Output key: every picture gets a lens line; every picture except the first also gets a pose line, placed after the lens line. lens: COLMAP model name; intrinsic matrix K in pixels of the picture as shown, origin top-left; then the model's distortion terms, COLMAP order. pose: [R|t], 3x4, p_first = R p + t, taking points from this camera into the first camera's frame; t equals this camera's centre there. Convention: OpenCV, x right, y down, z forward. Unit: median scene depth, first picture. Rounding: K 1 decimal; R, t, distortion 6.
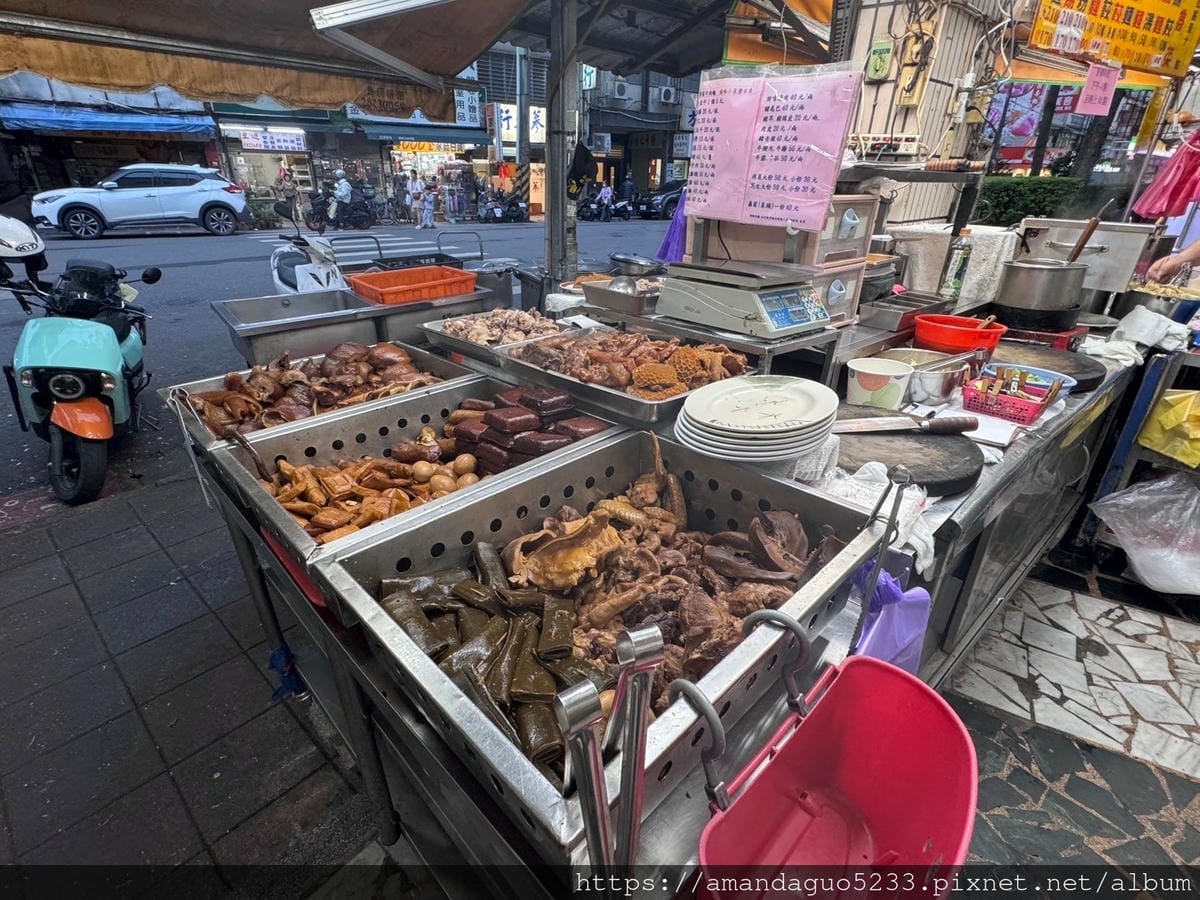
lens RADIAL K [[574.2, 0, 595.7], [0, 574.2, 452.2], [0, 0, 1]] dist [-0.002739, 0.000881]
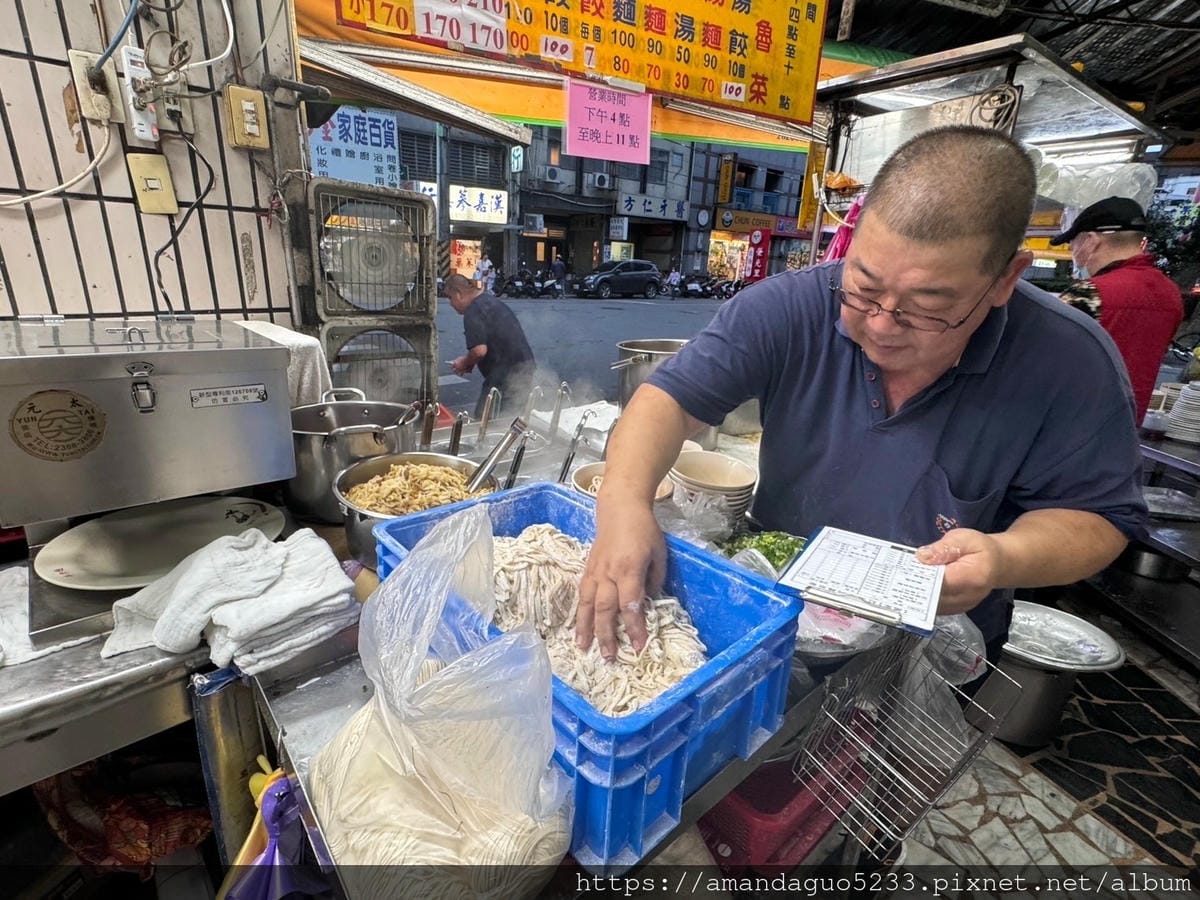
lens RADIAL K [[574.2, 0, 595.7], [0, 574.2, 452.2], [0, 0, 1]] dist [-0.002739, 0.000881]
pose [[0.999501, 0.026808, 0.016725, 0.525473], [-0.024595, 0.992368, -0.120832, -0.117873], [-0.019836, 0.120360, 0.992532, 0.252380]]
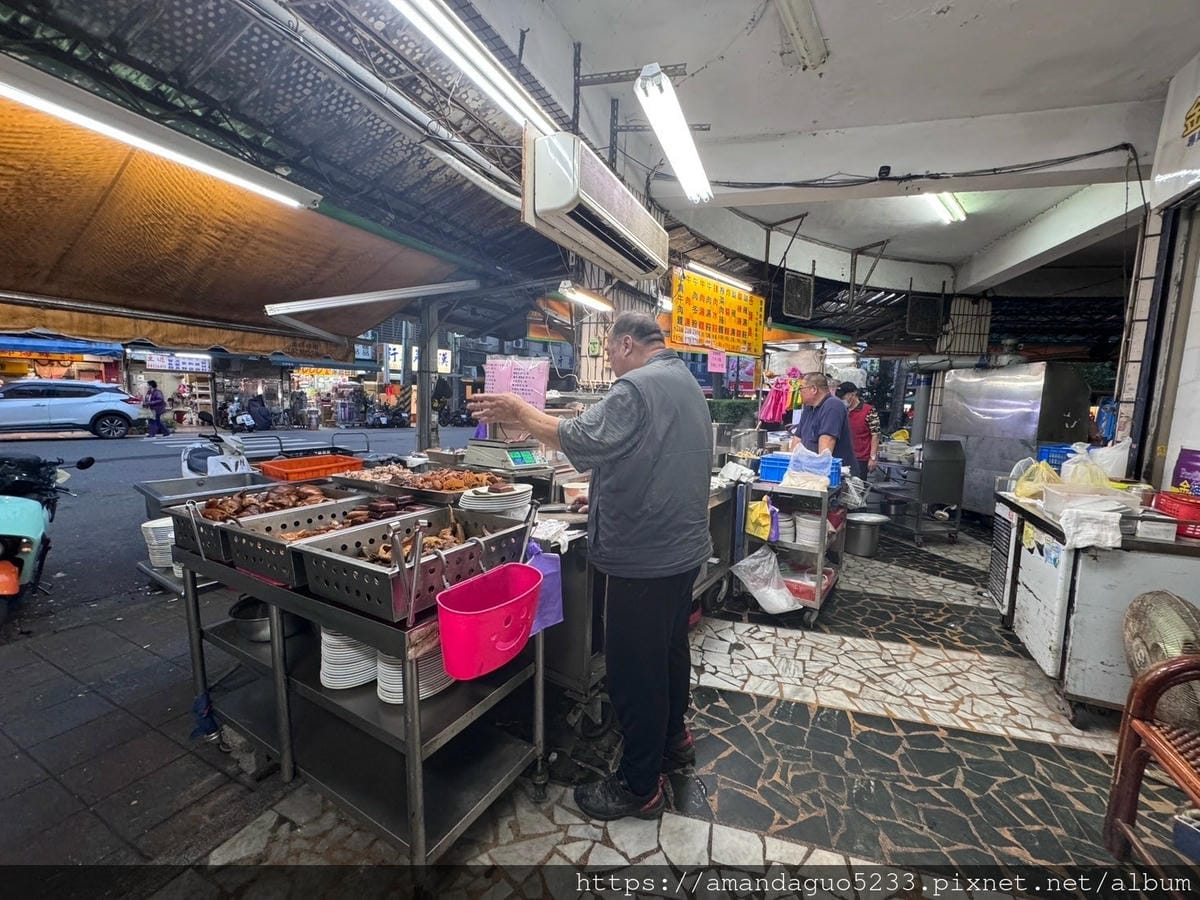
lens RADIAL K [[482.5, 0, 600.0], [0, 482.5, 450.0], [0, 0, 1]] dist [-0.000359, 0.000028]
pose [[0.965207, -0.014269, 0.261097, 0.035309], [0.099551, 0.943368, -0.316460, 0.083013], [-0.241795, 0.331443, 0.911966, -0.186047]]
